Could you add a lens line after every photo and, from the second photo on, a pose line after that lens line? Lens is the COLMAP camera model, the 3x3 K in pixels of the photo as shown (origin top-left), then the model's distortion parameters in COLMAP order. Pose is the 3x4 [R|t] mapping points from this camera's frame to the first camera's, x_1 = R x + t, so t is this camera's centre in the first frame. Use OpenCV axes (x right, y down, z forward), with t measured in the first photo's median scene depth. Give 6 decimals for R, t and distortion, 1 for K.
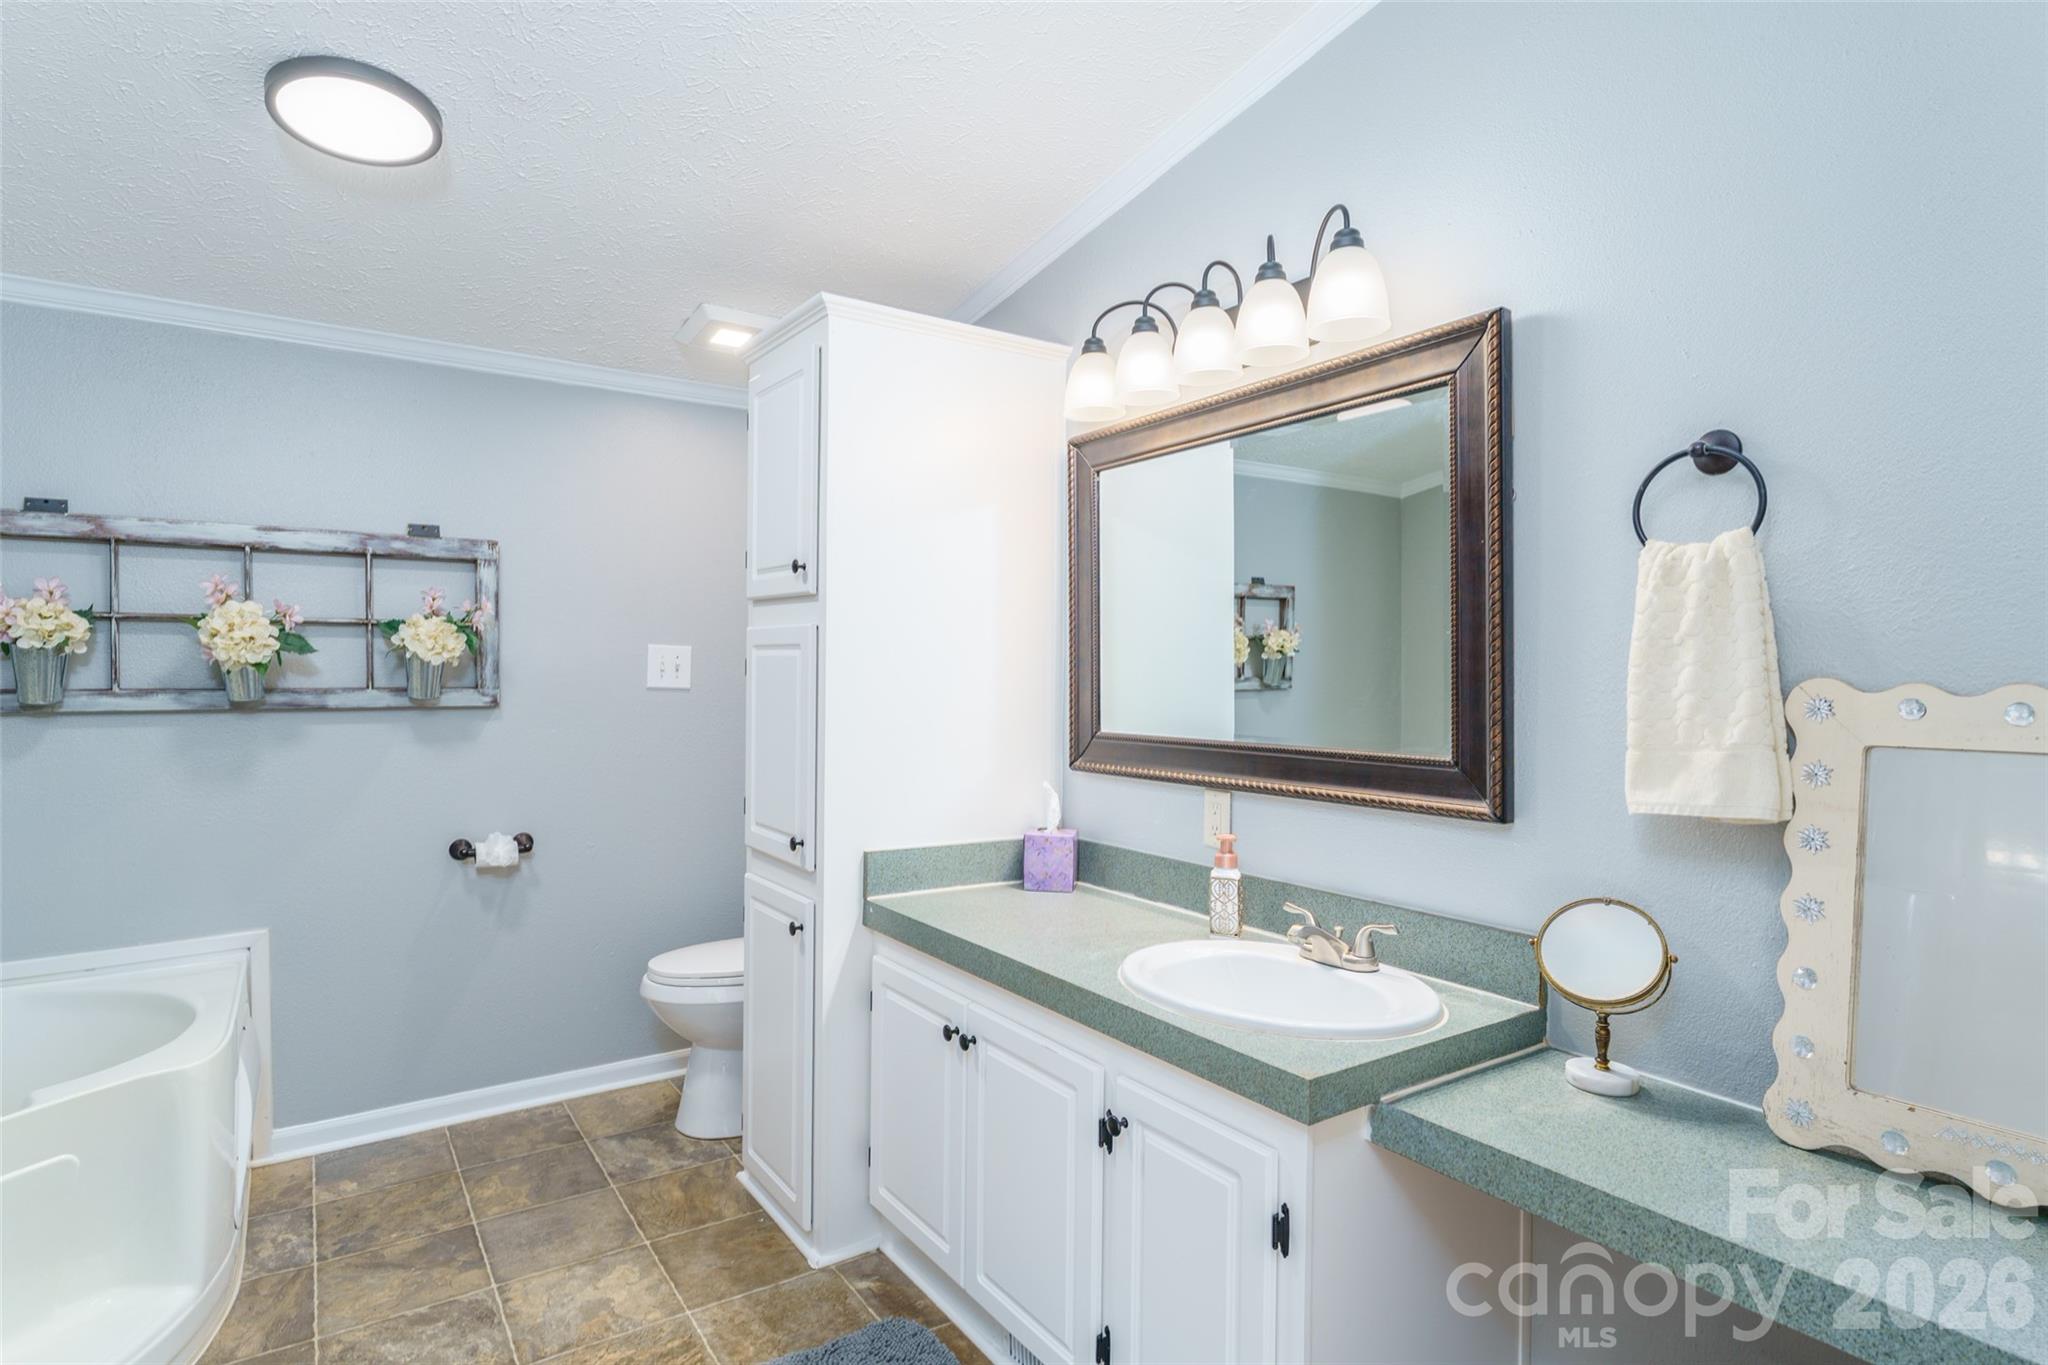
lens RADIAL K [[1056.8, 0, 1024.5], [0, 1056.8, 672.5], [0, 0, 1]] dist [-0.001413, -0.000233]
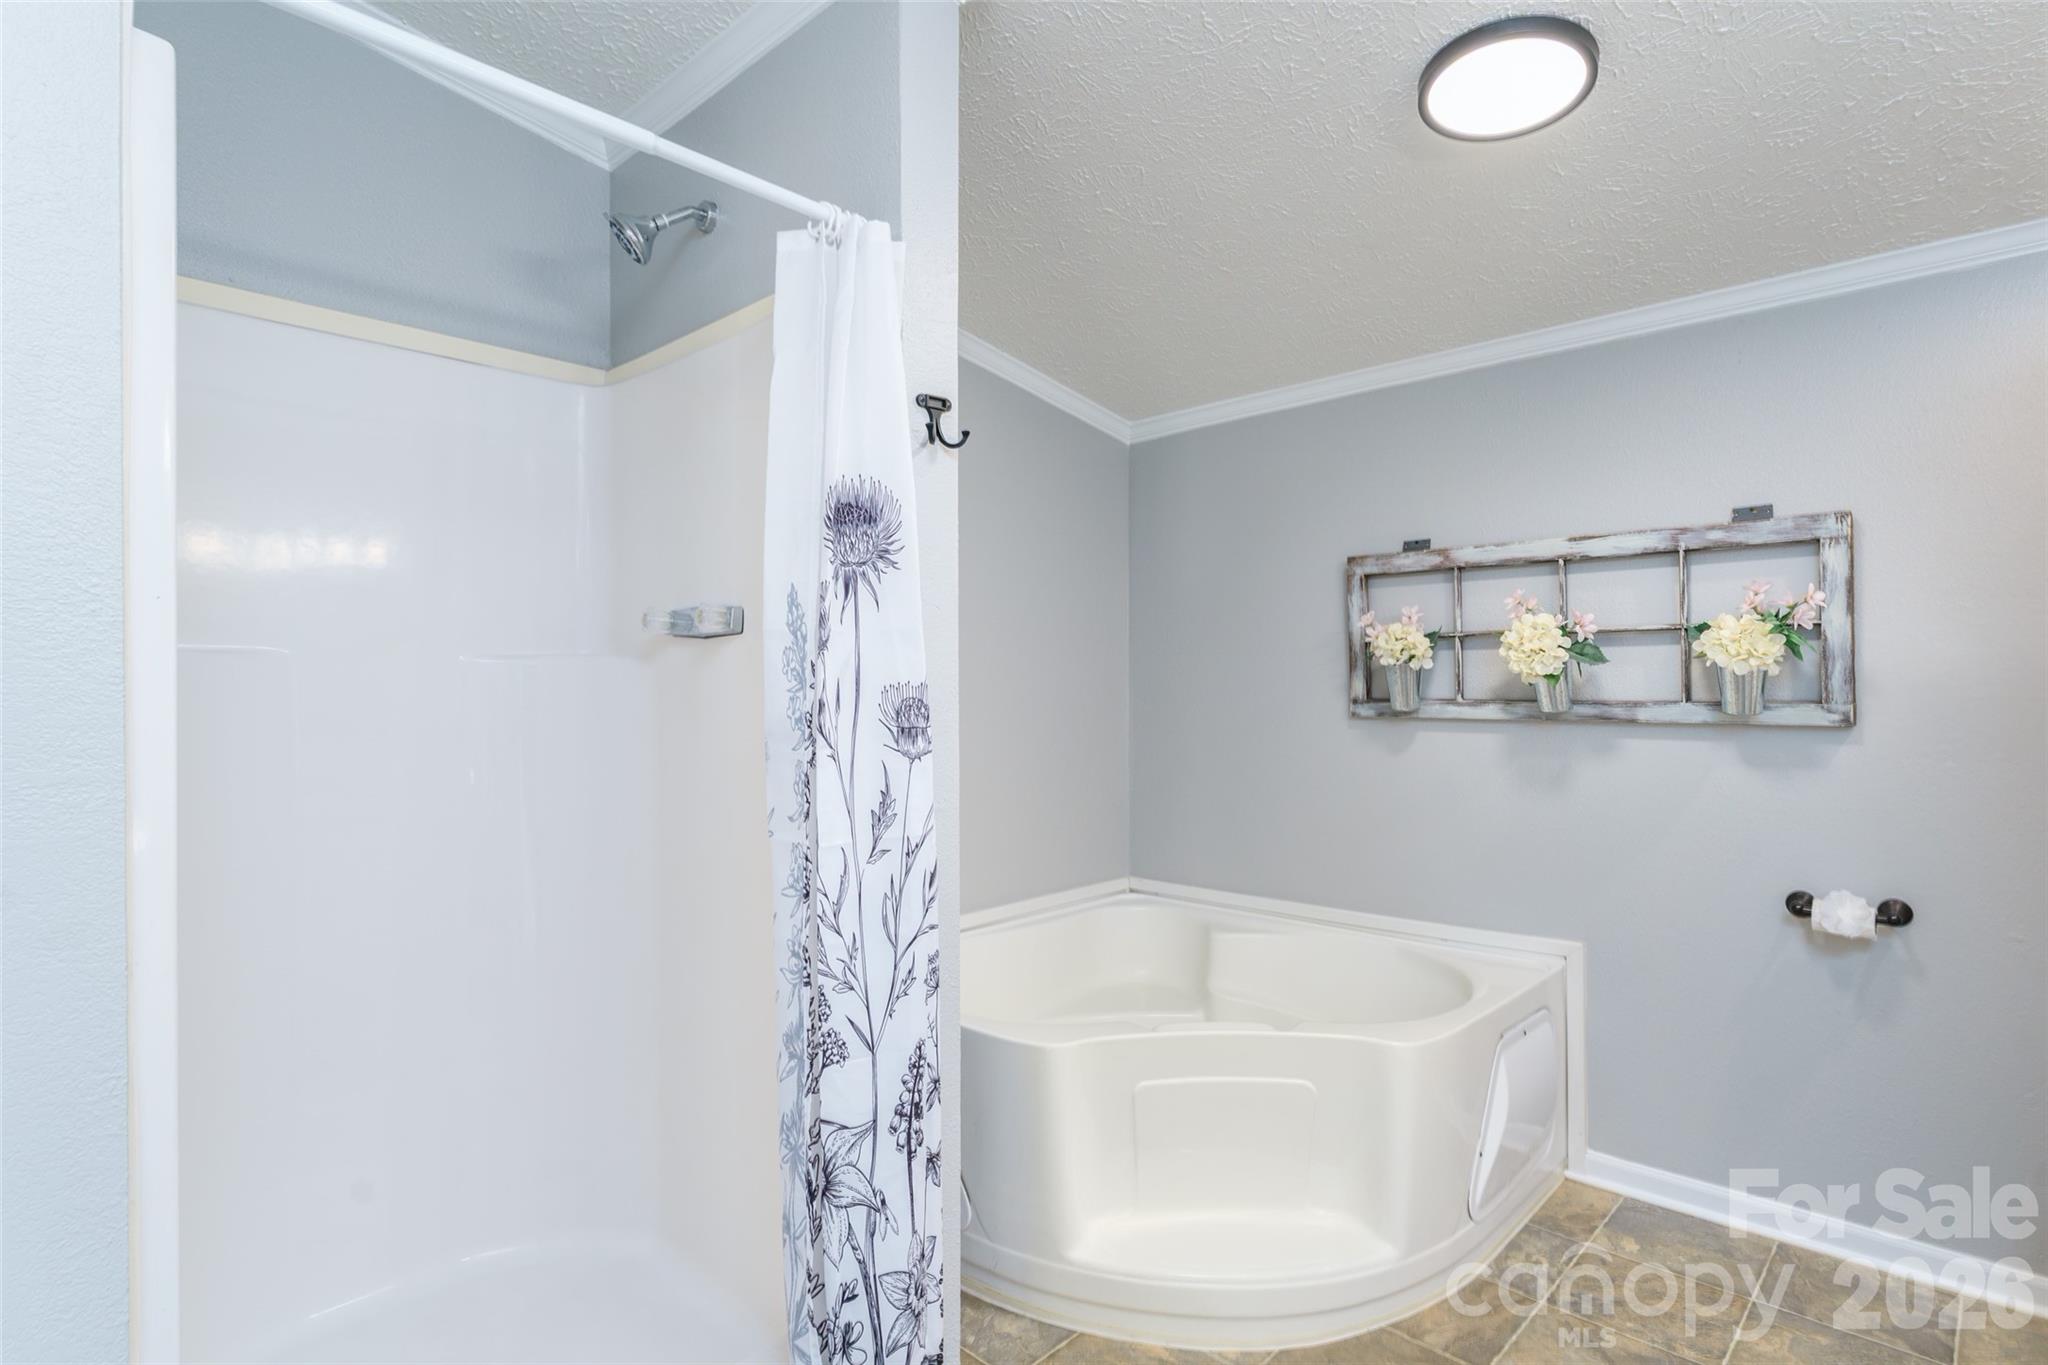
lens RADIAL K [[1051.1, 0, 1025.3], [0, 1051.1, 691.2], [0, 0, 1]] dist [0.023466, -0.000321]
pose [[0.219081, 0.003570, -0.975700, 0.137940], [0.004578, 0.999979, 0.004687, -0.000266], [0.975696, -0.005493, 0.219060, 0.277201]]
